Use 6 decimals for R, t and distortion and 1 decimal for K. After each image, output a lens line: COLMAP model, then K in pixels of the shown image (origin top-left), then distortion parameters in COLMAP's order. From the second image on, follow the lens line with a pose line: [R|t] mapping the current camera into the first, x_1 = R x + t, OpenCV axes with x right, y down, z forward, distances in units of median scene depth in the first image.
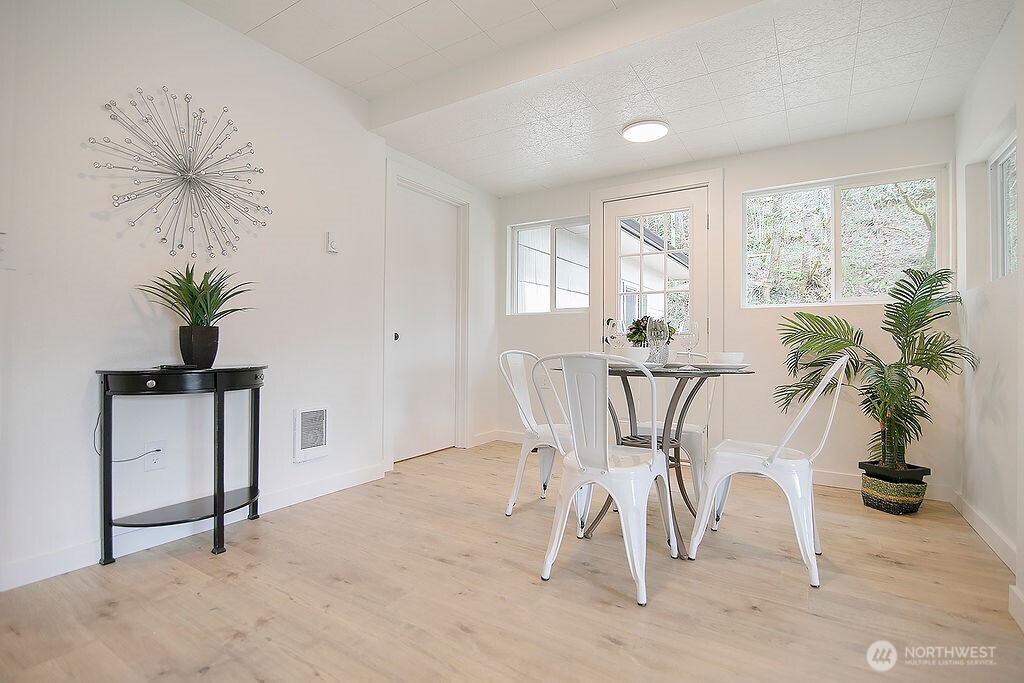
lens RADIAL K [[477.4, 0, 515.4], [0, 477.4, 347.0], [0, 0, 1]] dist [-0.017439, 0.002347]
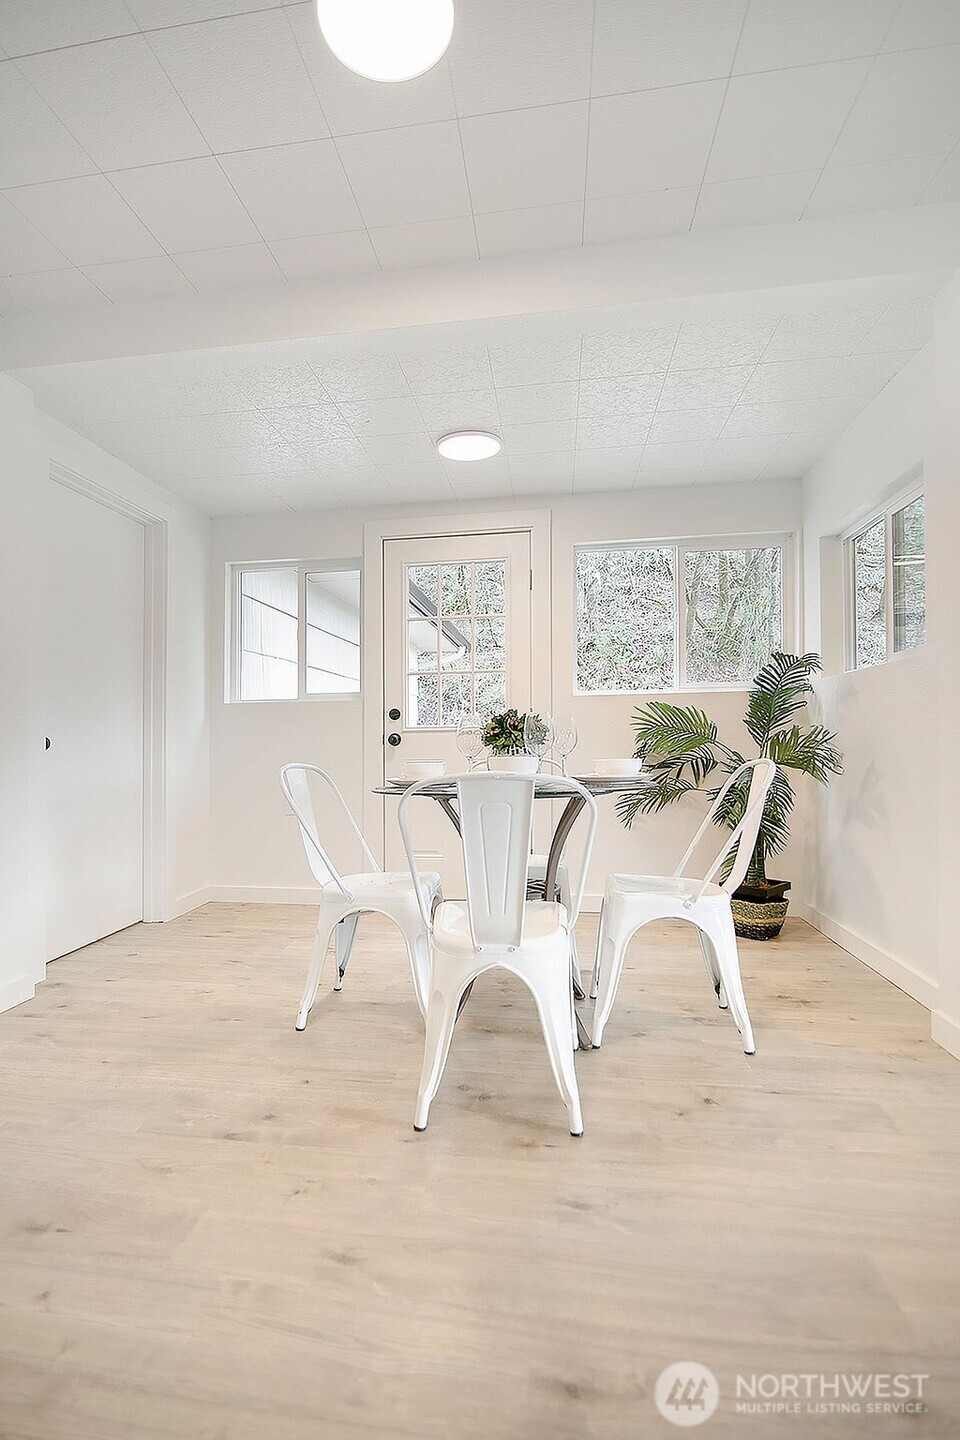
lens RADIAL K [[671.3, 0, 454.6], [0, 671.3, 736.5], [0, 0, 1]] dist [-0.017439, 0.002347]
pose [[0.916841, -0.021747, 0.398661, -0.192328], [0.025537, 0.999665, -0.004197, -0.023039], [-0.398436, 0.014028, 0.917089, 0.128868]]
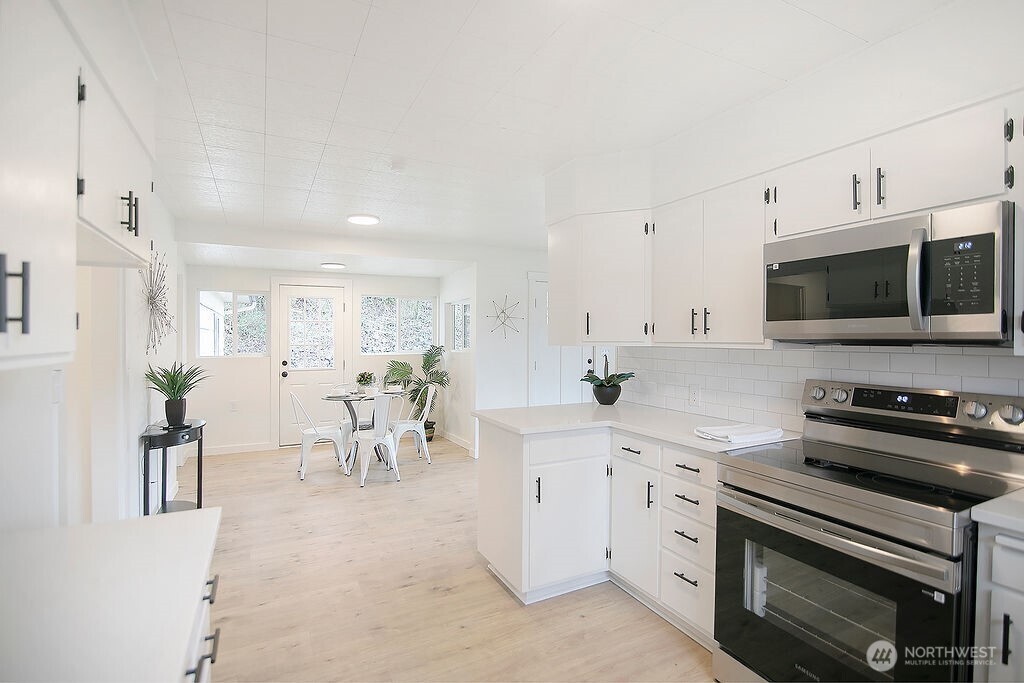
lens RADIAL K [[477.4, 0, 457.1], [0, 477.4, 338.0], [0, 0, 1]] dist [-0.017439, 0.002347]
pose [[0.574083, -0.014081, 0.818676, -1.357886], [0.018629, 0.999818, 0.004133, -0.231635], [-0.818585, 0.012878, 0.574241, -0.701709]]
